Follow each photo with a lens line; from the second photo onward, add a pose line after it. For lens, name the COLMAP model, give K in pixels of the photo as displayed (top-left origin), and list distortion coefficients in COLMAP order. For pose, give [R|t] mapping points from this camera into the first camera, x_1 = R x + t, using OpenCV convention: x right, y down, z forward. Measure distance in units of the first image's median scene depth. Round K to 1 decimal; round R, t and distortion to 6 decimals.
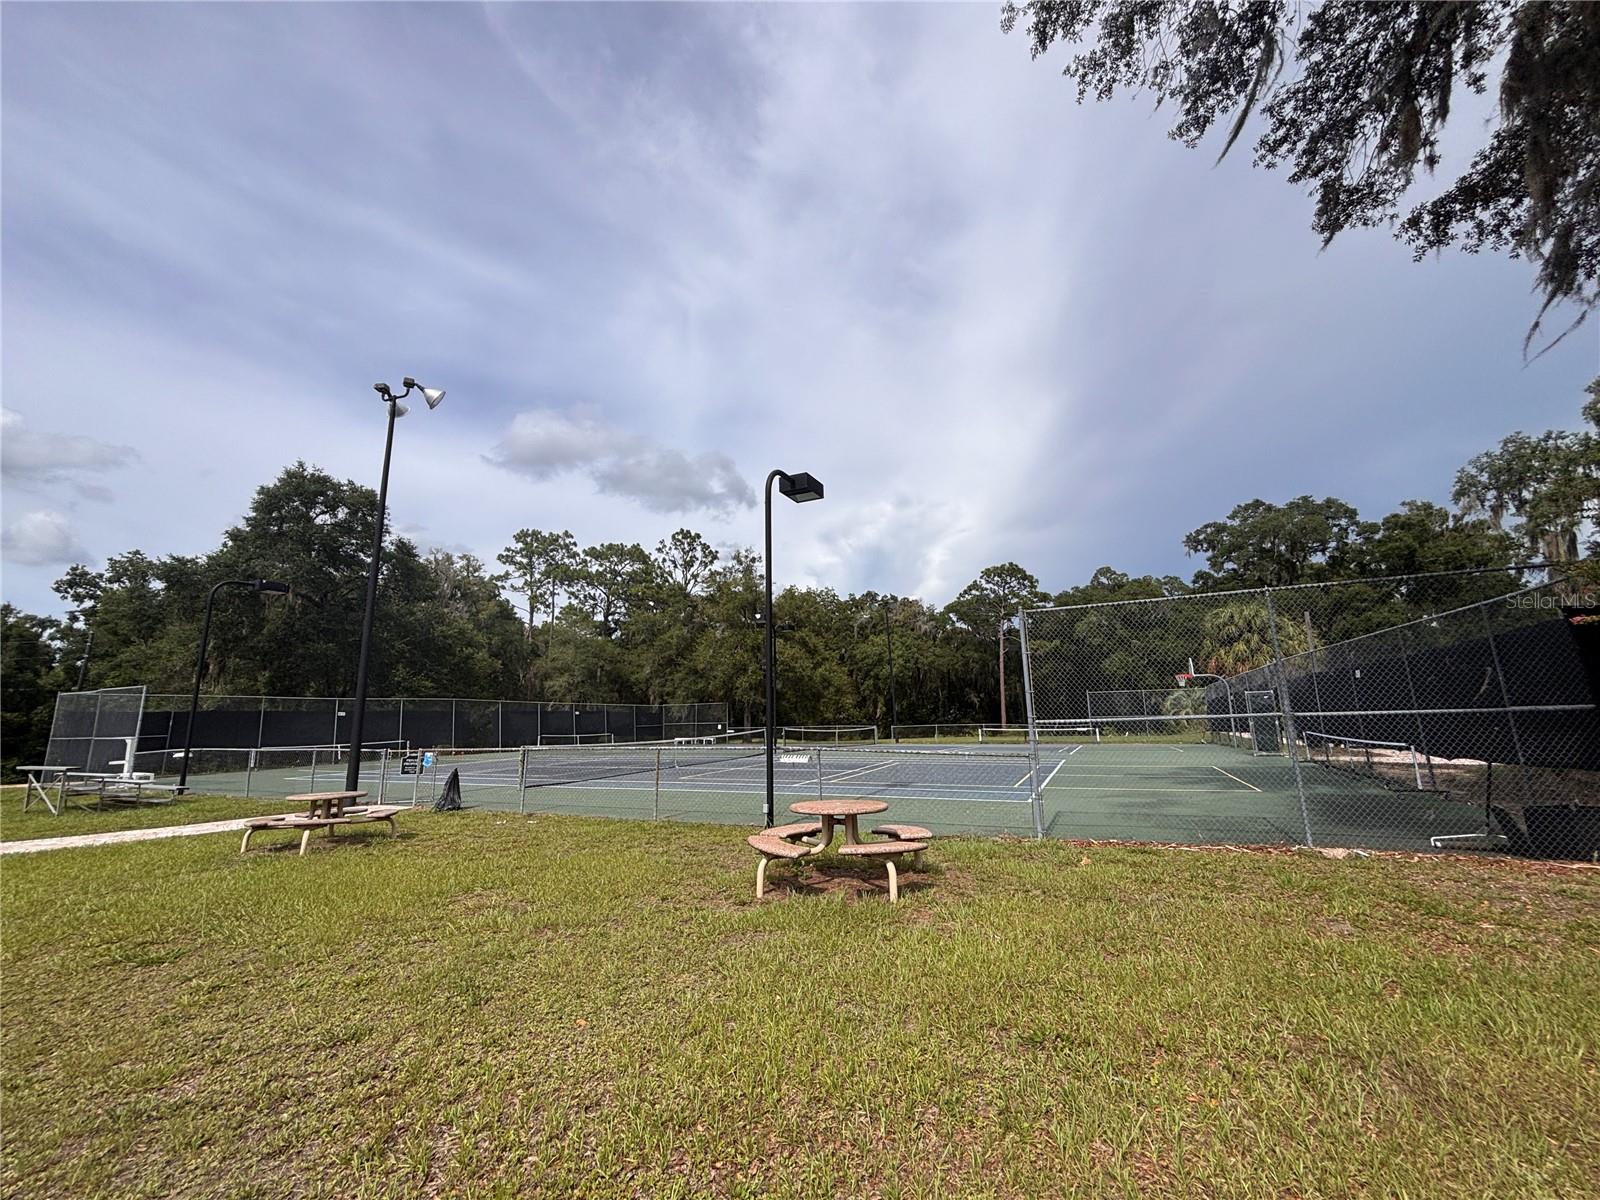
lens RADIAL K [[646.2, 0, 804.0], [0, 646.2, 596.7], [0, 0, 1]] dist [-0.001495, 0.000205]
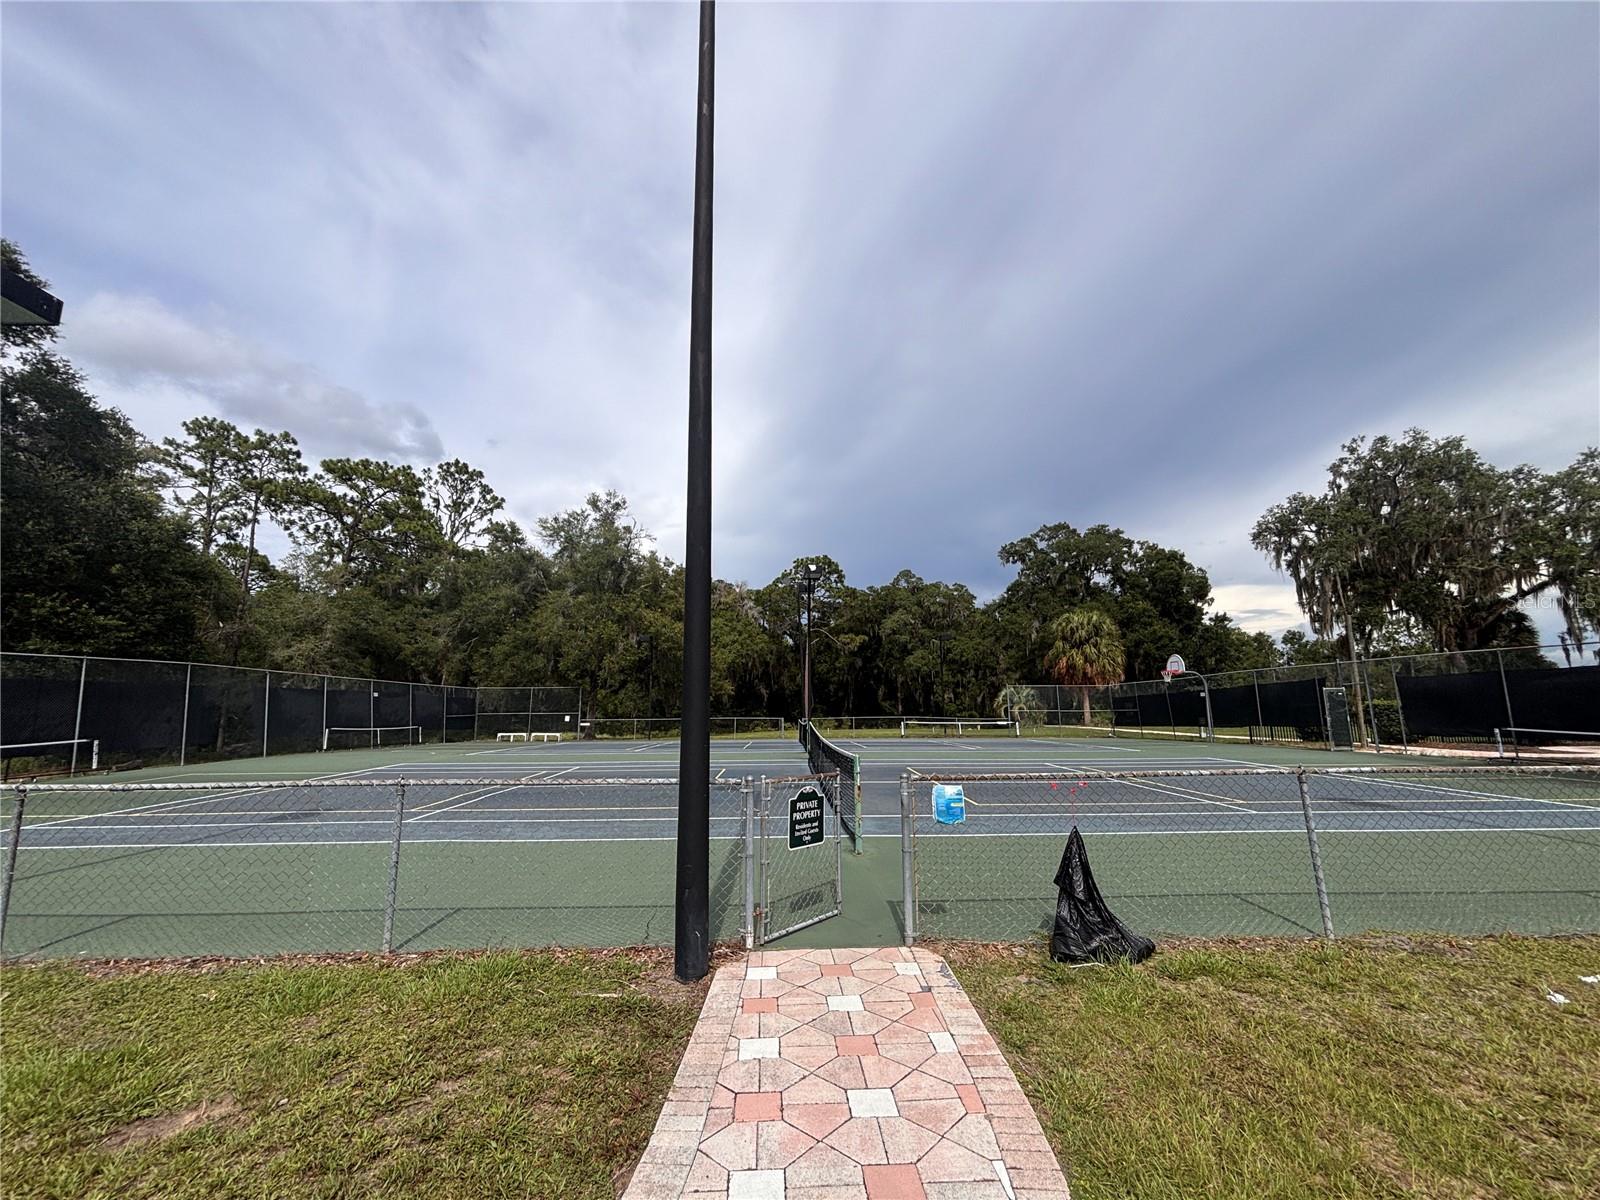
lens RADIAL K [[646.2, 0, 797.1], [0, 646.2, 601.4], [0, 0, 1]] dist [-0.001495, 0.000205]
pose [[0.898828, 0.086466, 0.429688, -0.154928], [-0.094300, 0.995539, -0.003073, 0.028364], [-0.428037, -0.037757, 0.902972, 0.136293]]
